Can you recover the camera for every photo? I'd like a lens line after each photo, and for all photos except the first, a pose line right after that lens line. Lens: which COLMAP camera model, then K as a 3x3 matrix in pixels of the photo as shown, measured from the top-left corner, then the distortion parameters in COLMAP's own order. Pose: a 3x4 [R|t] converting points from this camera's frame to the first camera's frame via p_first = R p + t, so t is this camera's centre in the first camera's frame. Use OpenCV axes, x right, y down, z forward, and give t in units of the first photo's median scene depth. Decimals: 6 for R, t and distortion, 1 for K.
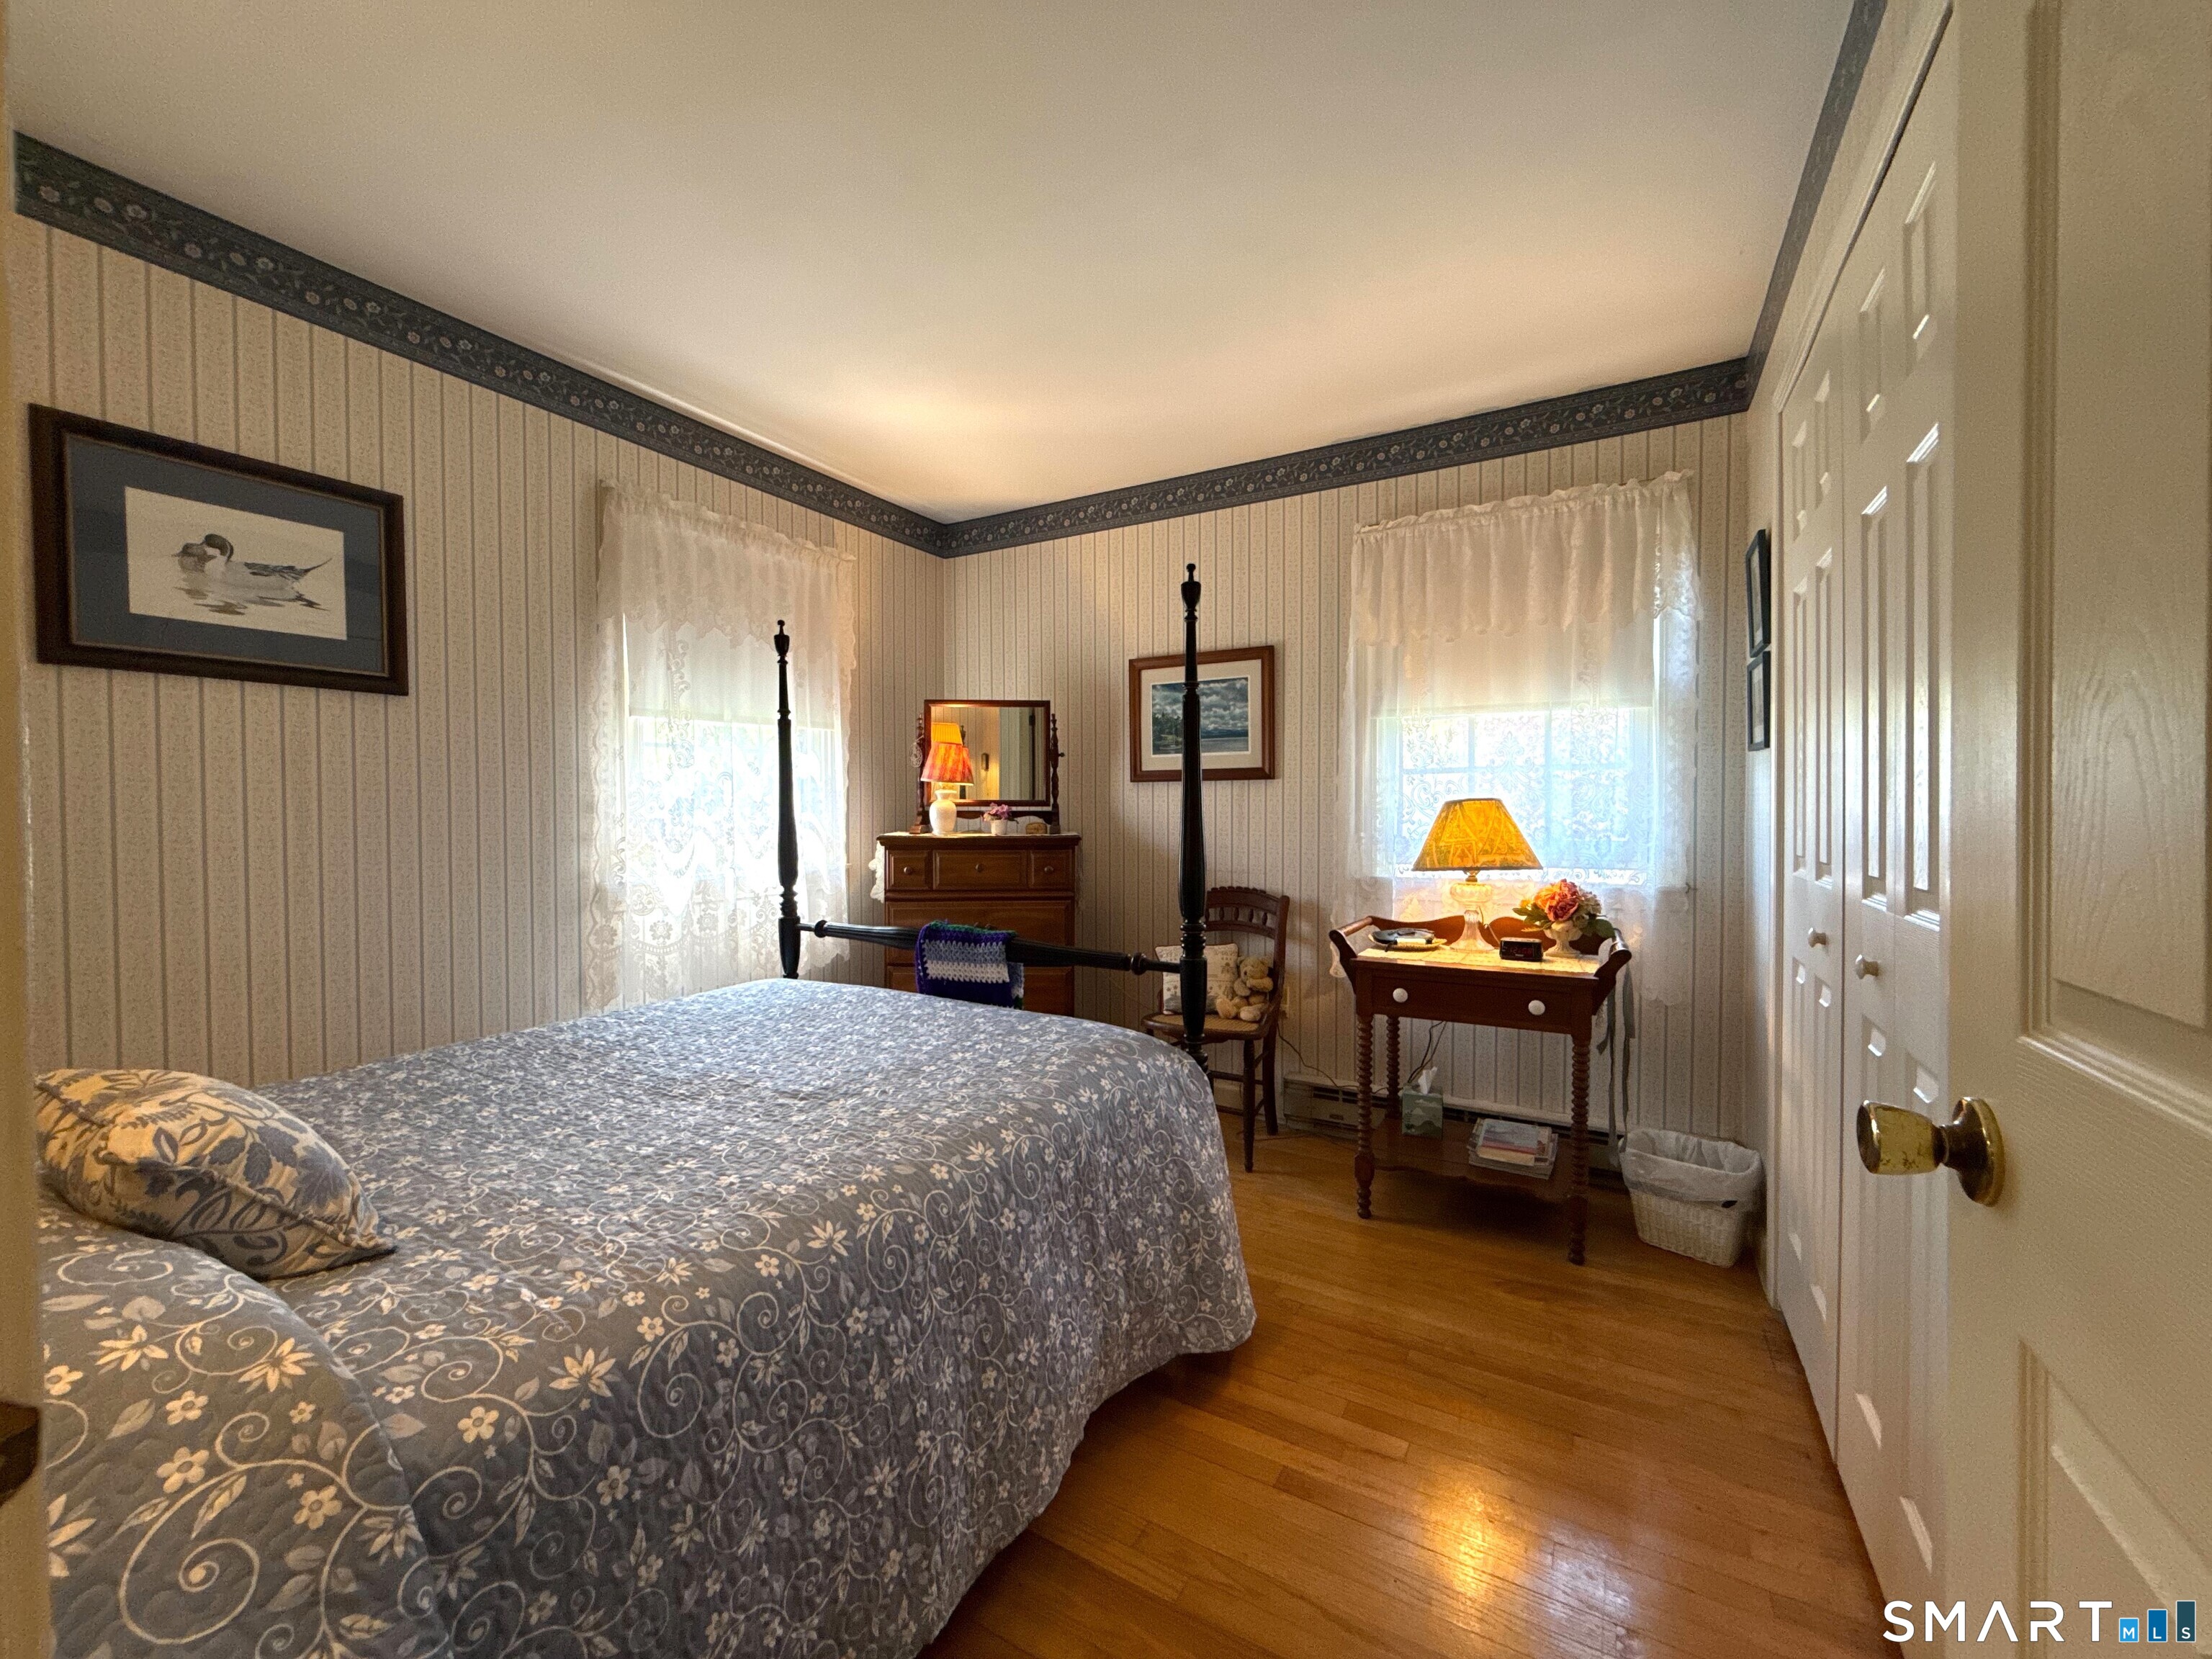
lens RADIAL K [[884.9, 0, 1105.3], [0, 884.9, 818.6], [0, 0, 1]] dist [-0.000583, 0.000503]
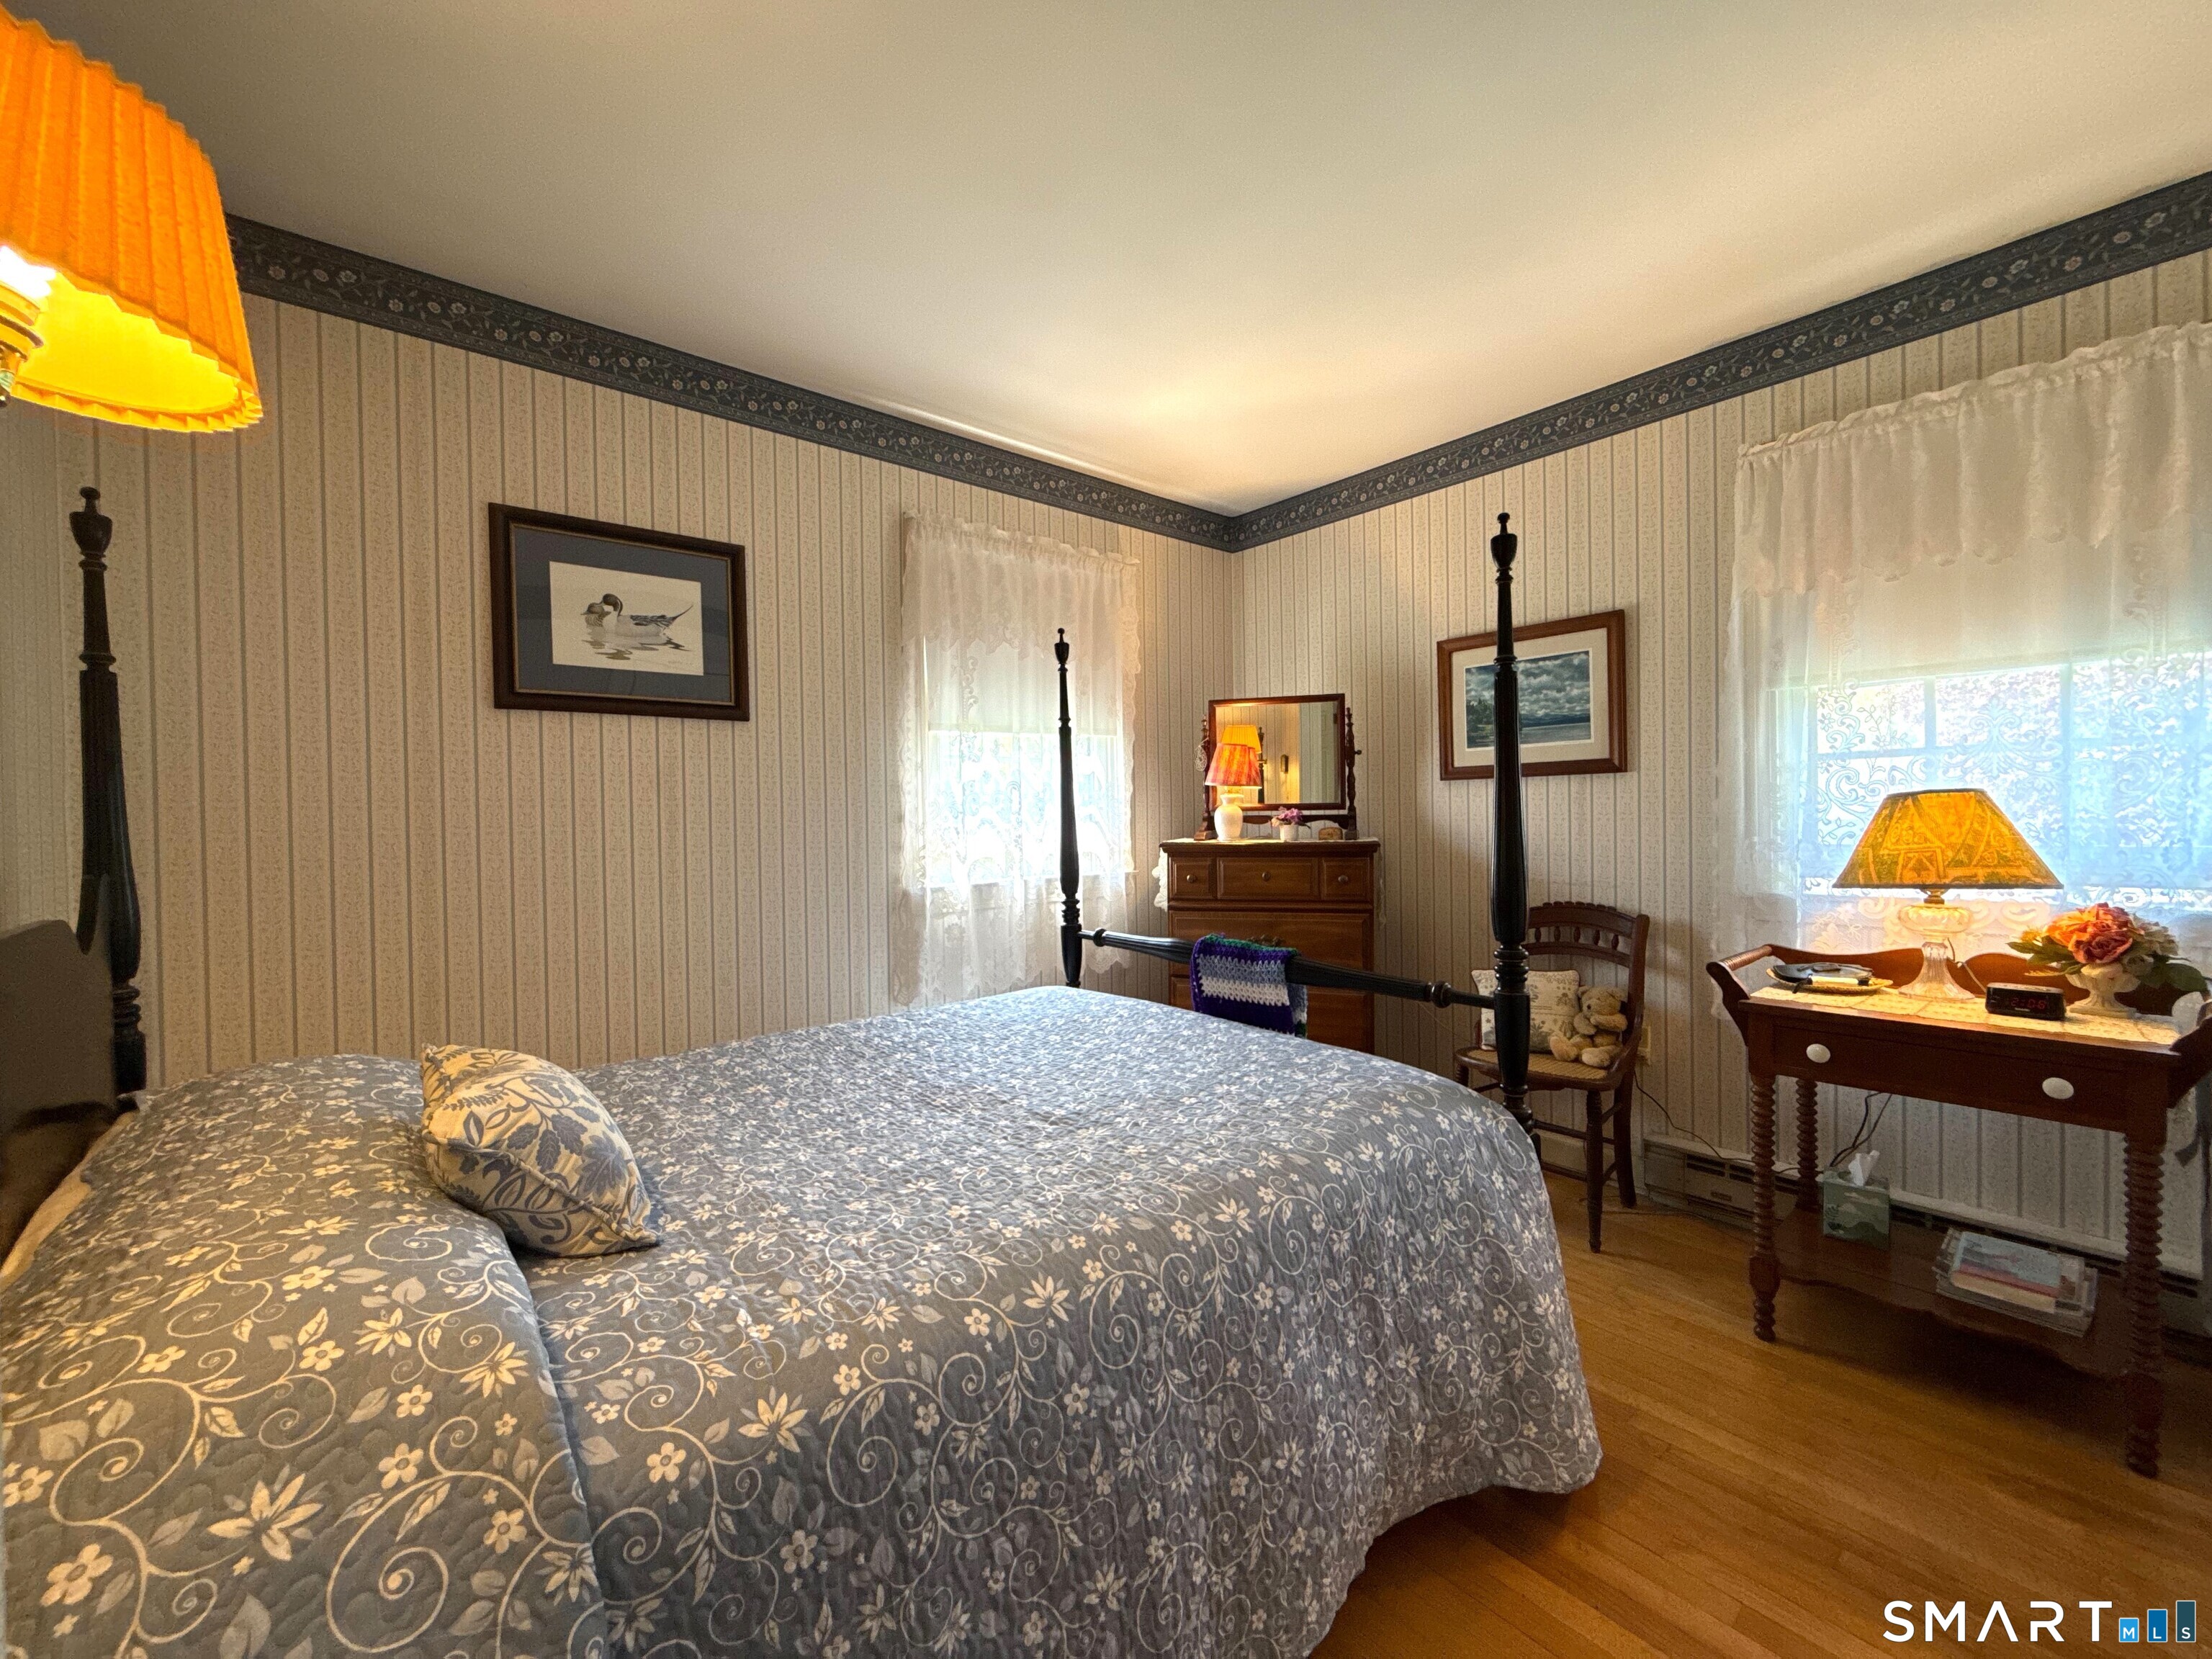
lens RADIAL K [[884.9, 0, 1101.9], [0, 884.9, 821.2], [0, 0, 1]] dist [-0.000583, 0.000503]
pose [[0.938105, -0.010988, -0.346177, 0.031223], [0.010420, 0.999940, -0.003501, -0.002079], [0.346195, -0.000323, 0.938163, 0.105866]]
